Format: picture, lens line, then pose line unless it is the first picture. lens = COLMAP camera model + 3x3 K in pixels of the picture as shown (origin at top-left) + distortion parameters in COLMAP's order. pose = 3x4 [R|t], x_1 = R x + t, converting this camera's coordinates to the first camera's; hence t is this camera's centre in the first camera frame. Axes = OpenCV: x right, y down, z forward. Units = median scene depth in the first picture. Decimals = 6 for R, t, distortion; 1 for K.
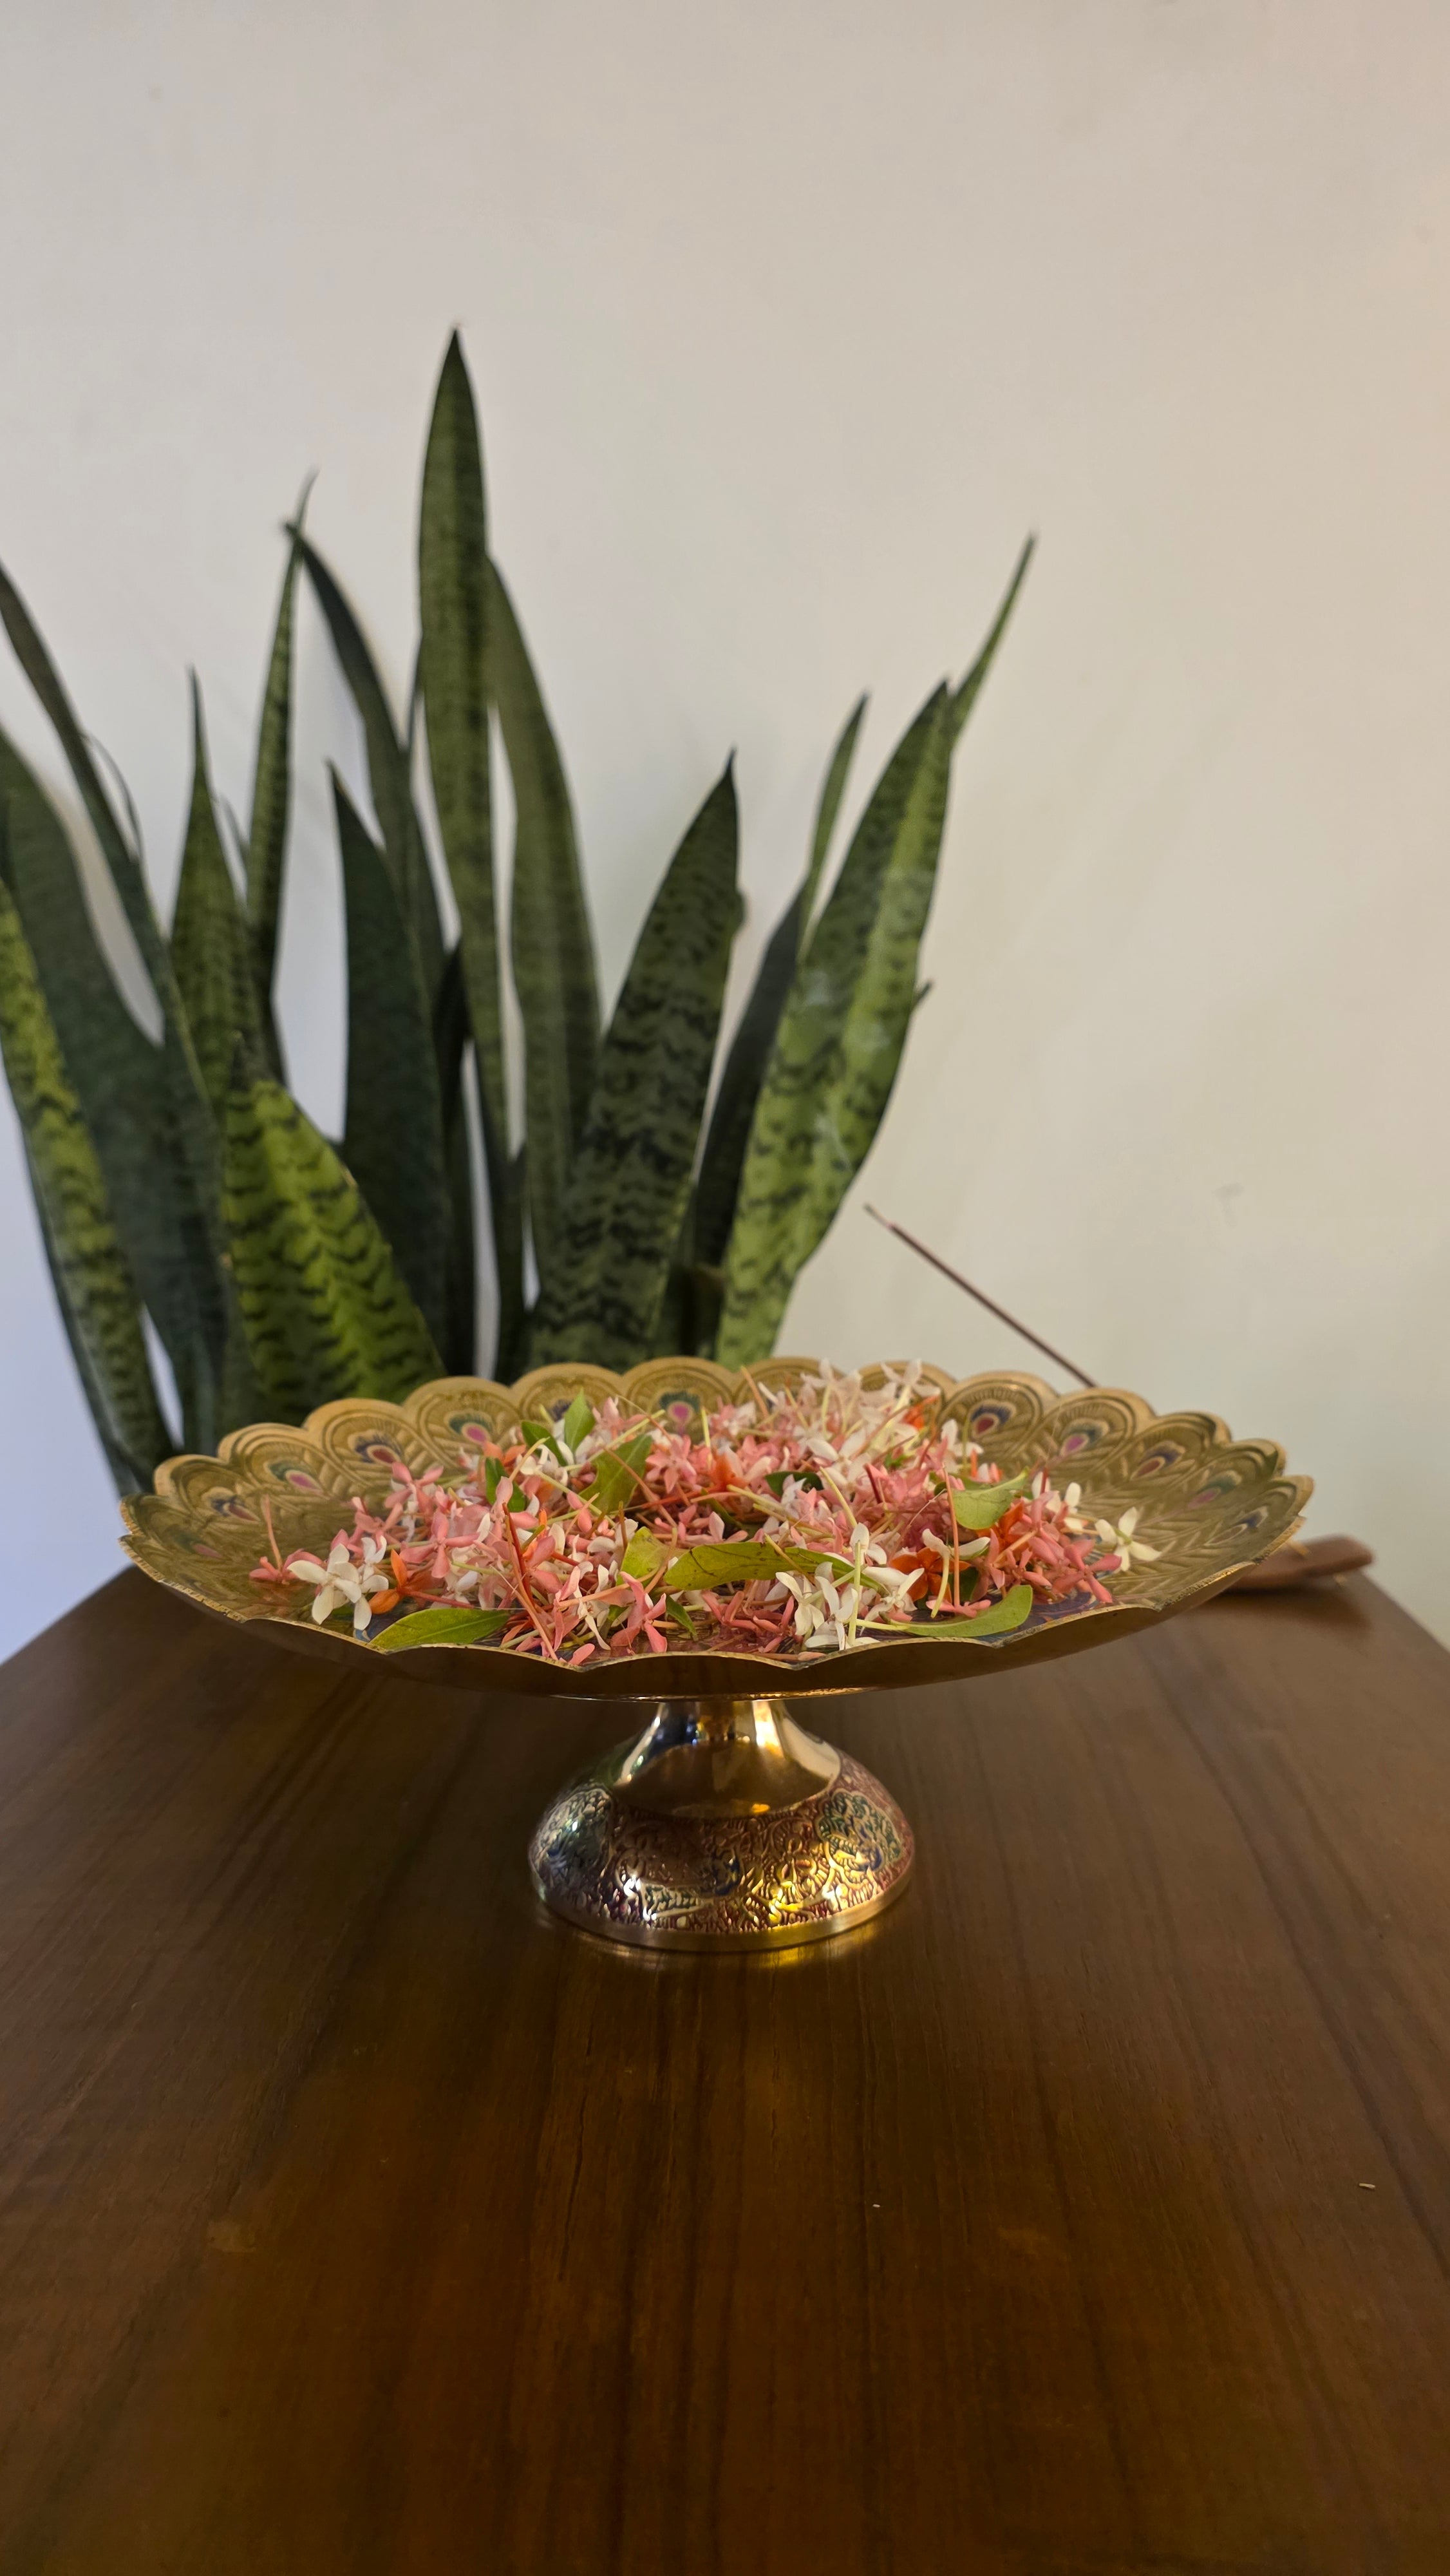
lens RADIAL K [[1732.9, 0, 740.8], [0, 1732.9, 1333.0], [0, 0, 1]] dist [0.092553, -0.185008]
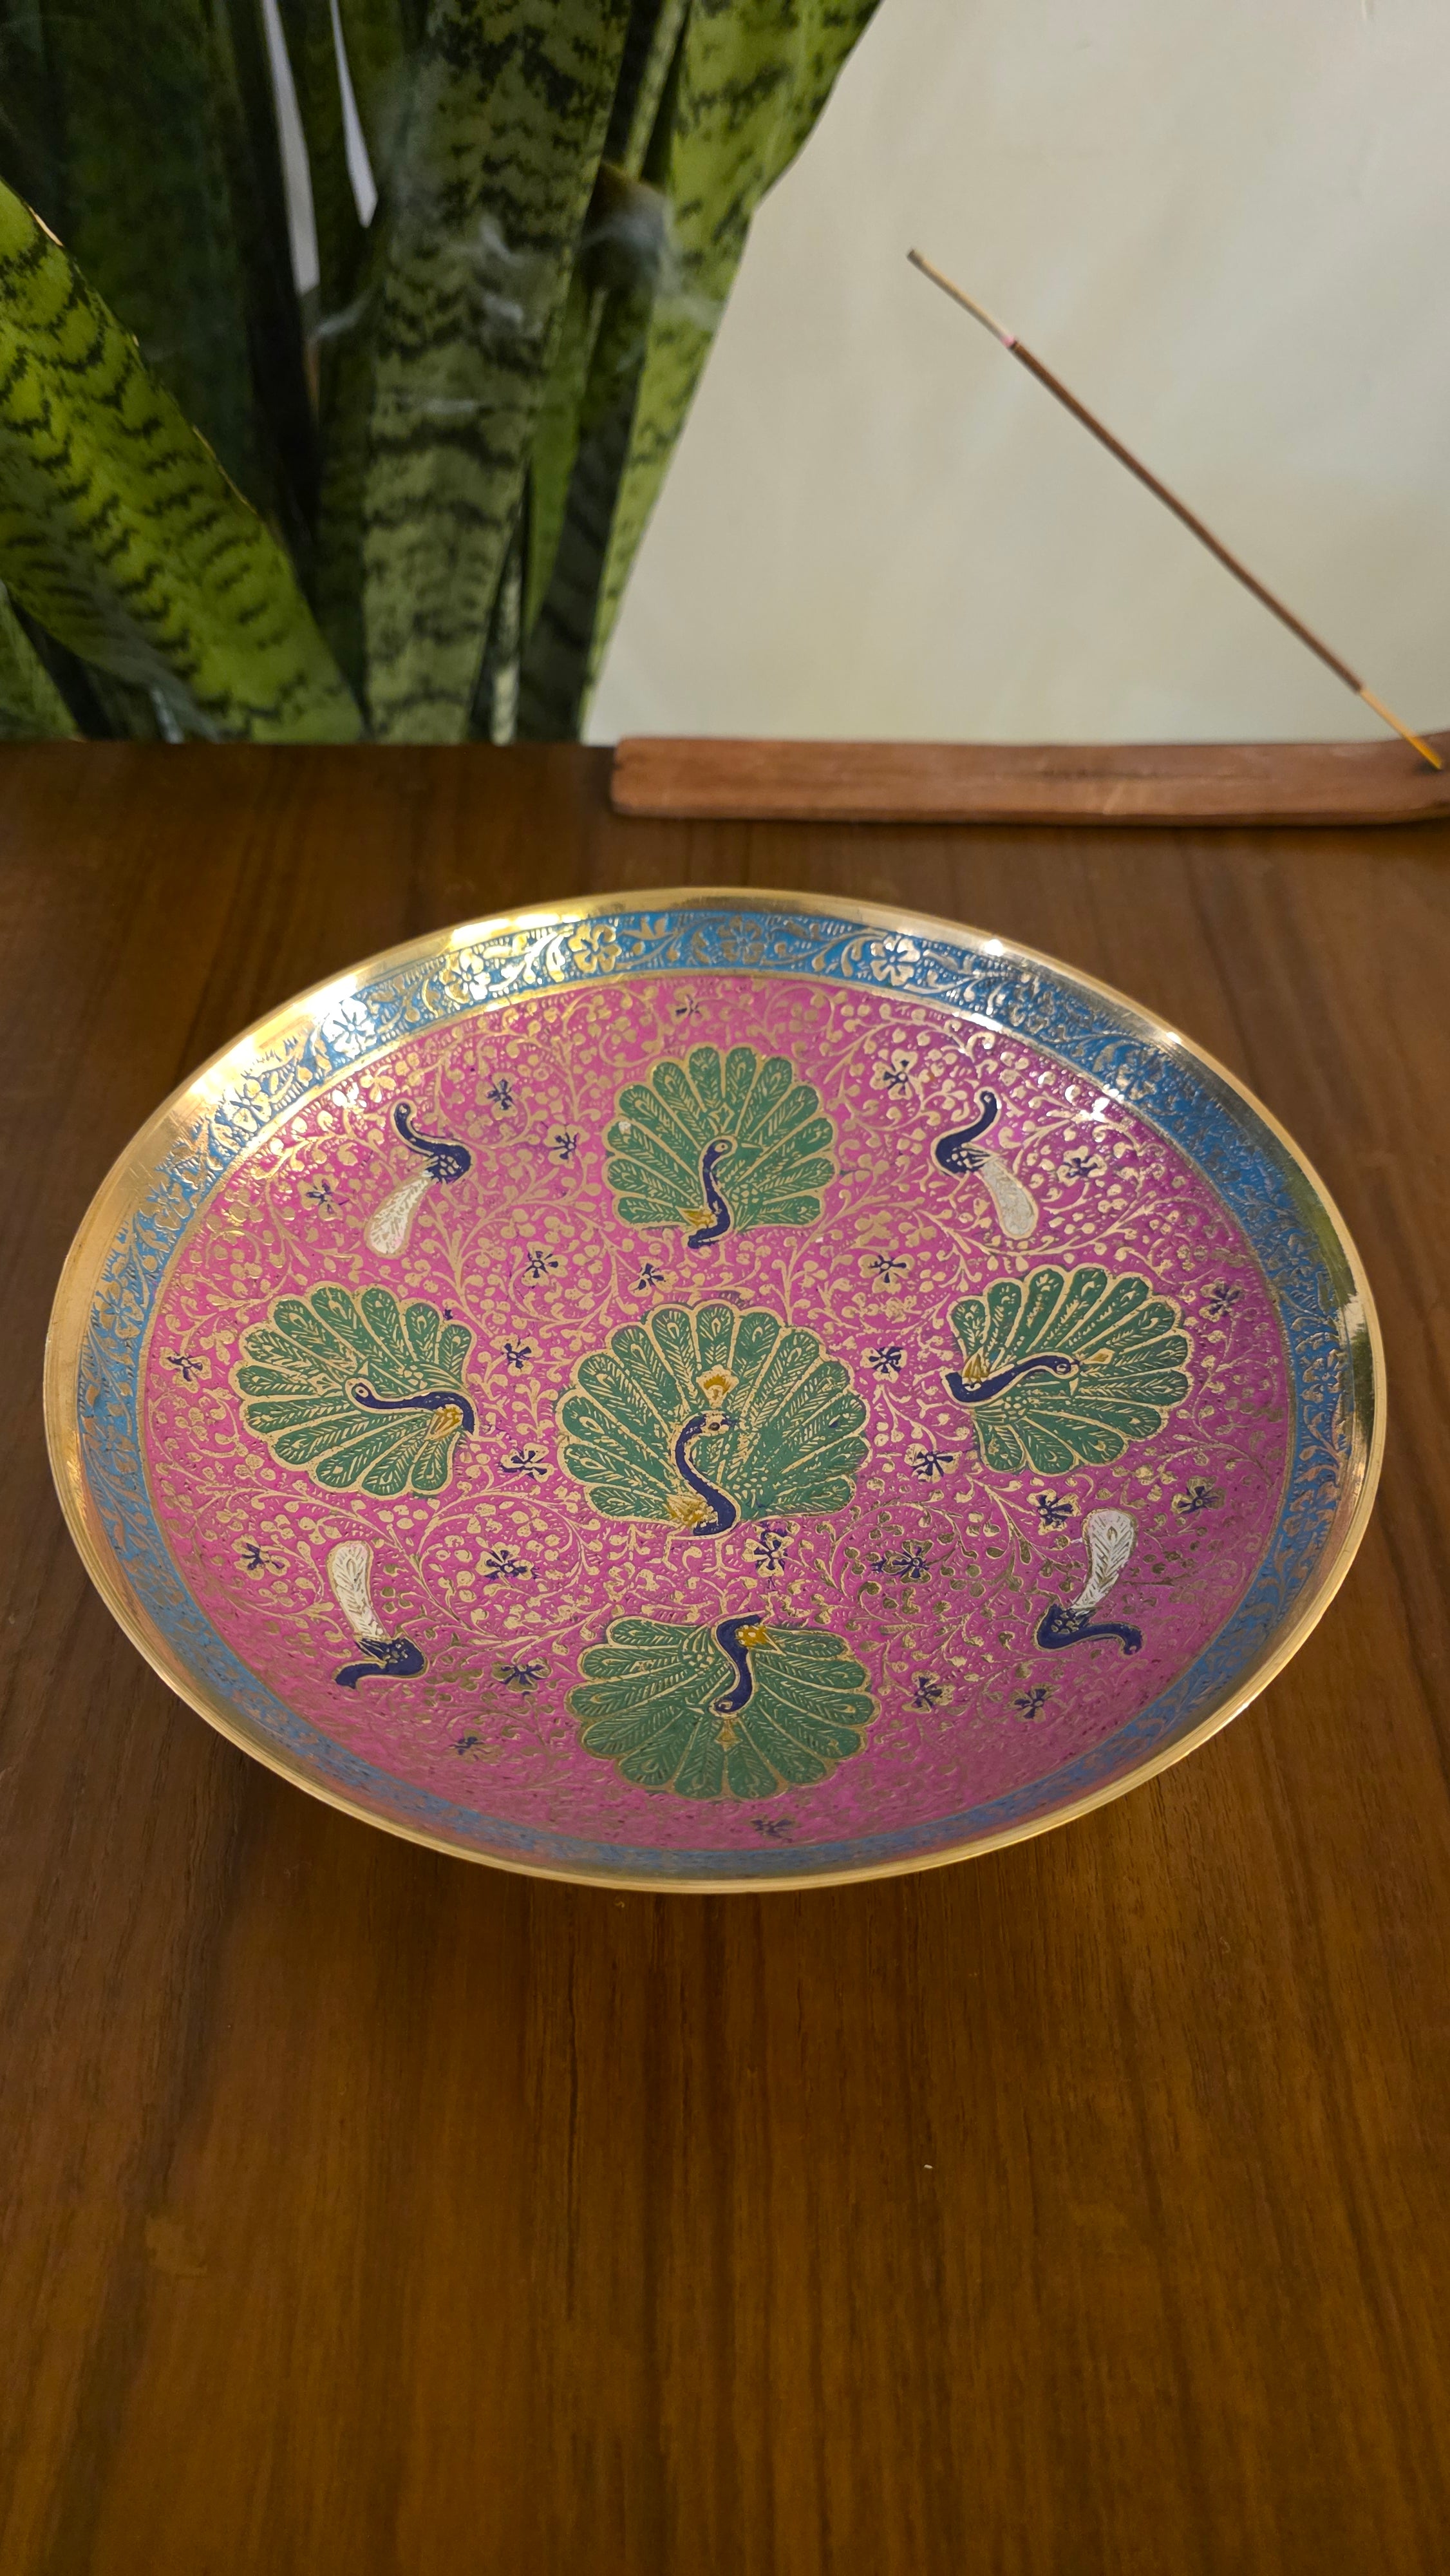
lens RADIAL K [[1787.3, 0, 714.8], [0, 1787.3, 1260.4], [0, 0, 1]] dist [-0.003621, -0.005307]
pose [[0.999093, -0.017774, 0.038689, -0.021908], [-0.010094, 0.783907, 0.620796, -0.162762], [-0.041363, -0.620623, 0.783017, 0.245880]]
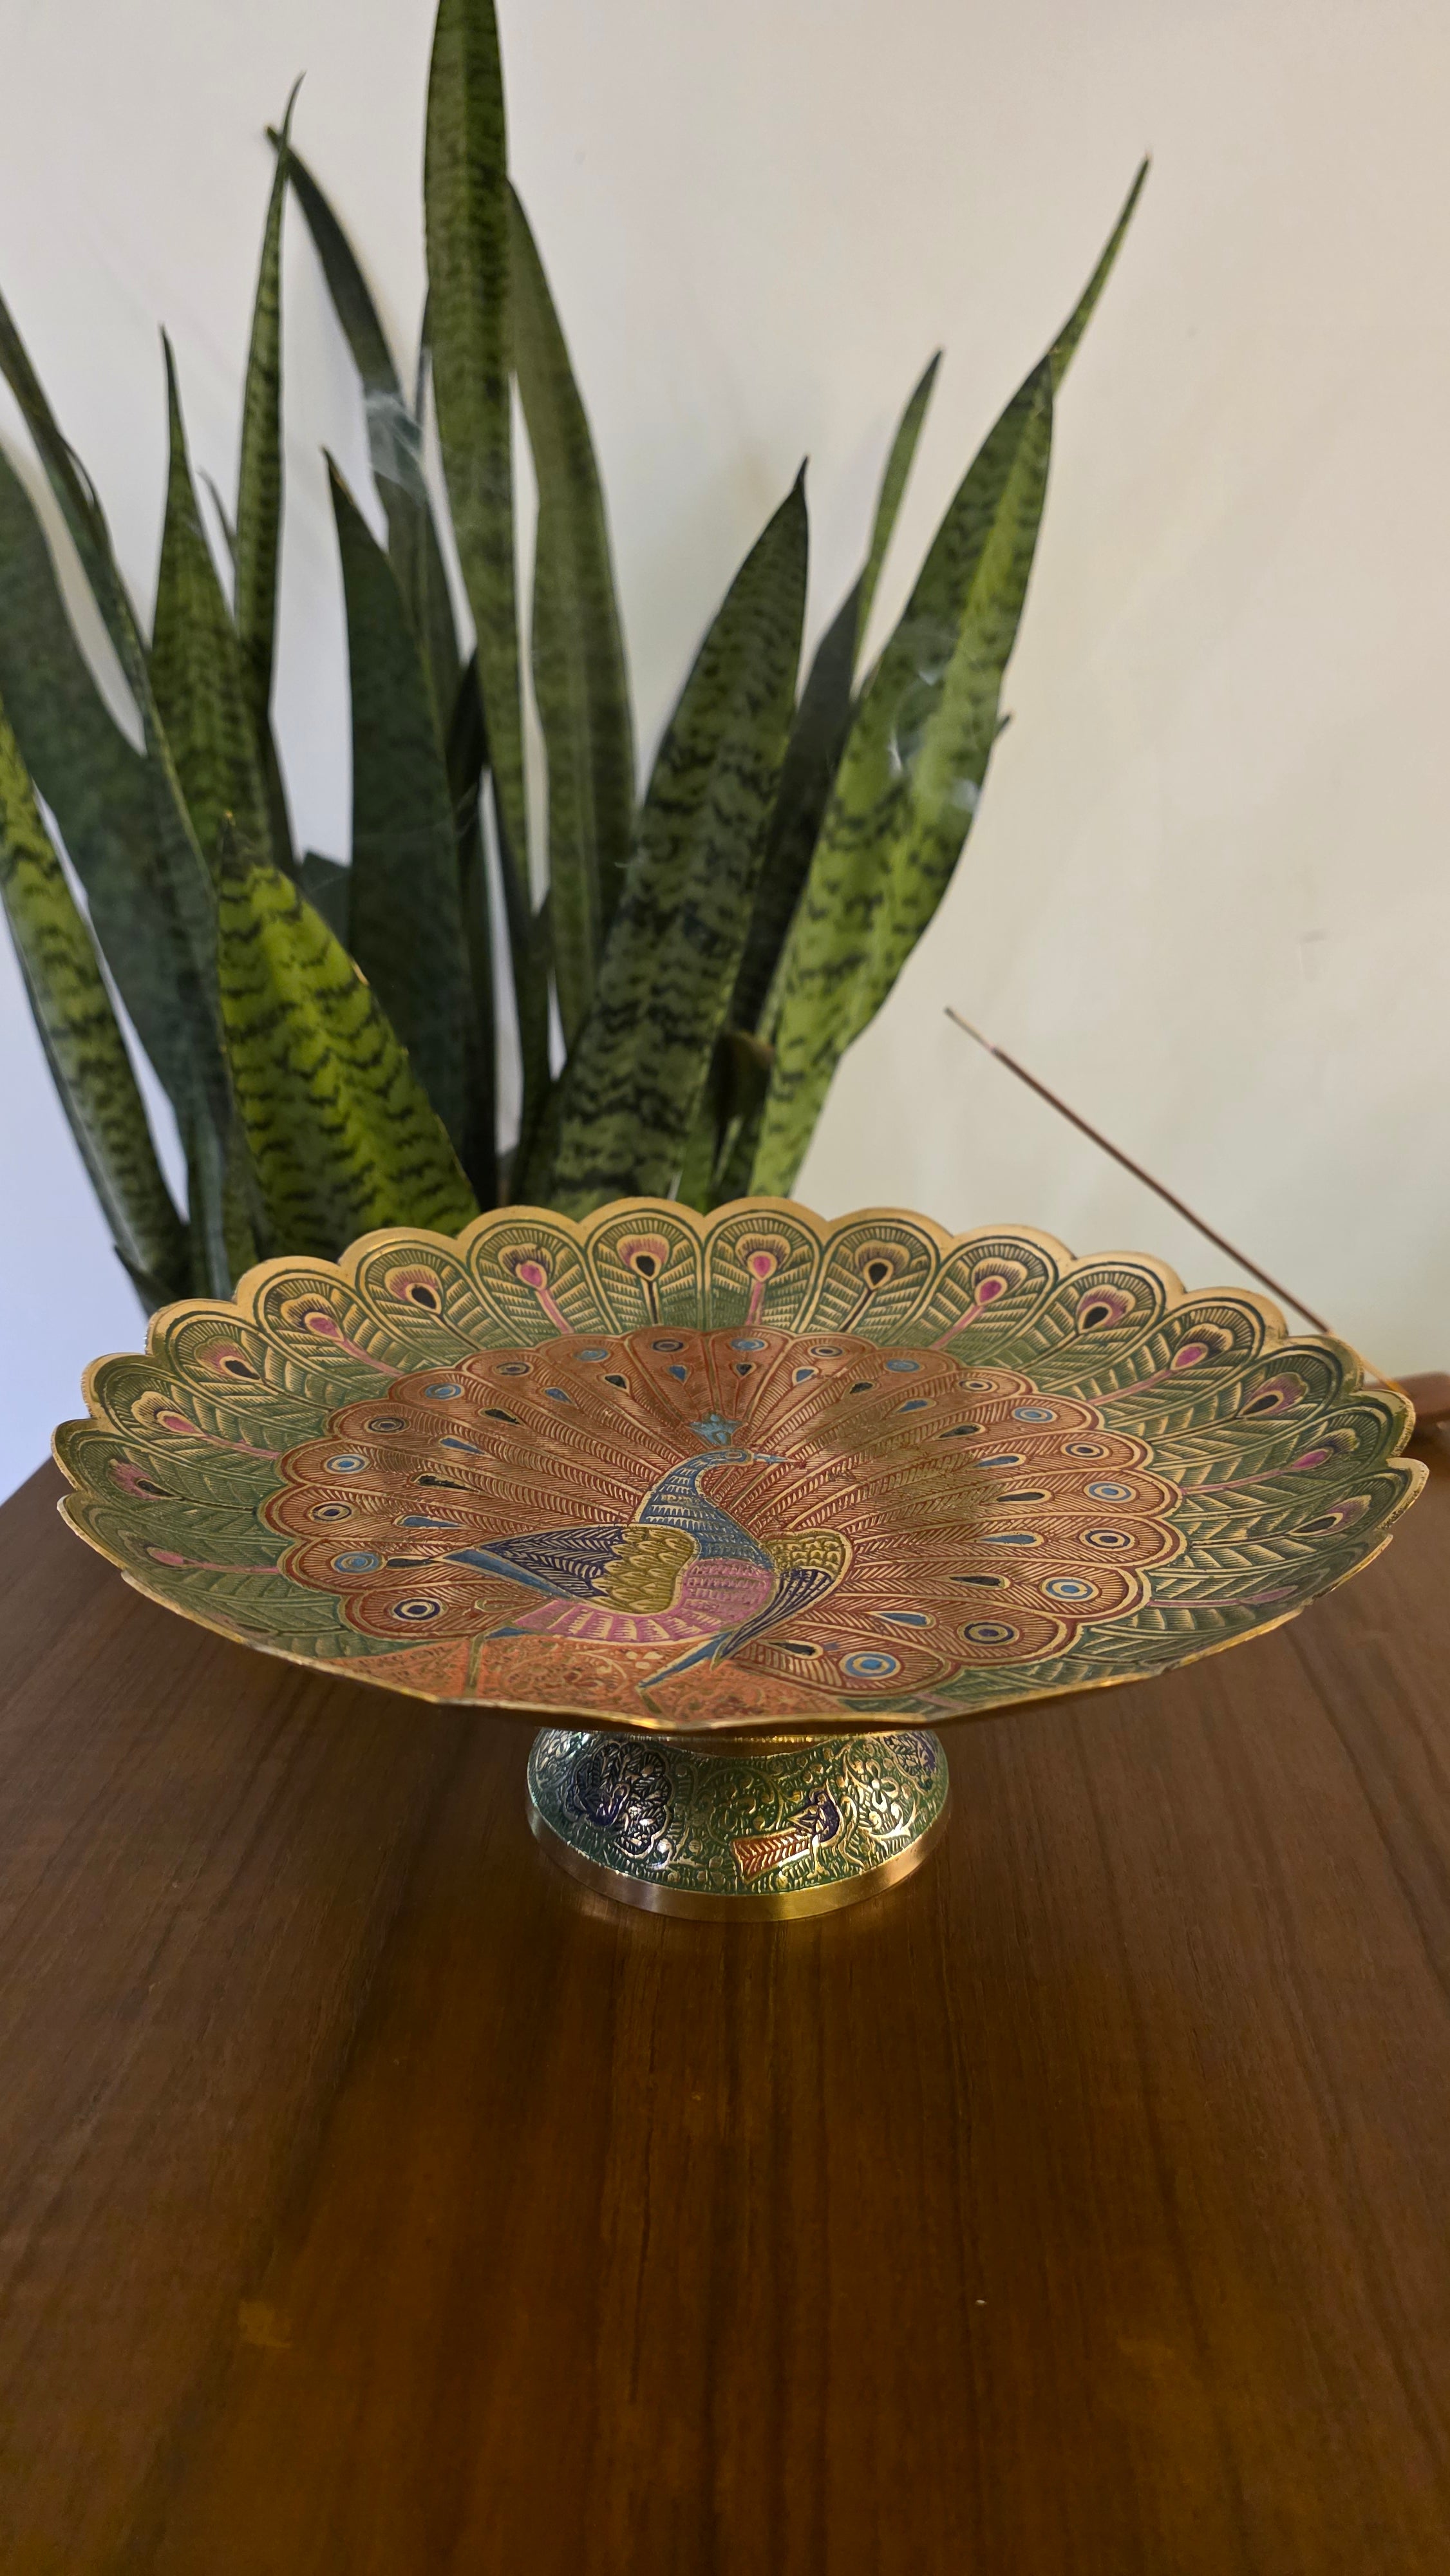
lens RADIAL K [[1739.1, 0, 718.5], [0, 1739.1, 1320.9], [0, 0, 1]] dist [0.050409, -0.084208]
pose [[0.999695, 0.018594, -0.016226, -0.021282], [-0.015414, 0.983934, 0.177867, -0.063921], [0.019273, -0.177562, 0.983921, 0.084166]]
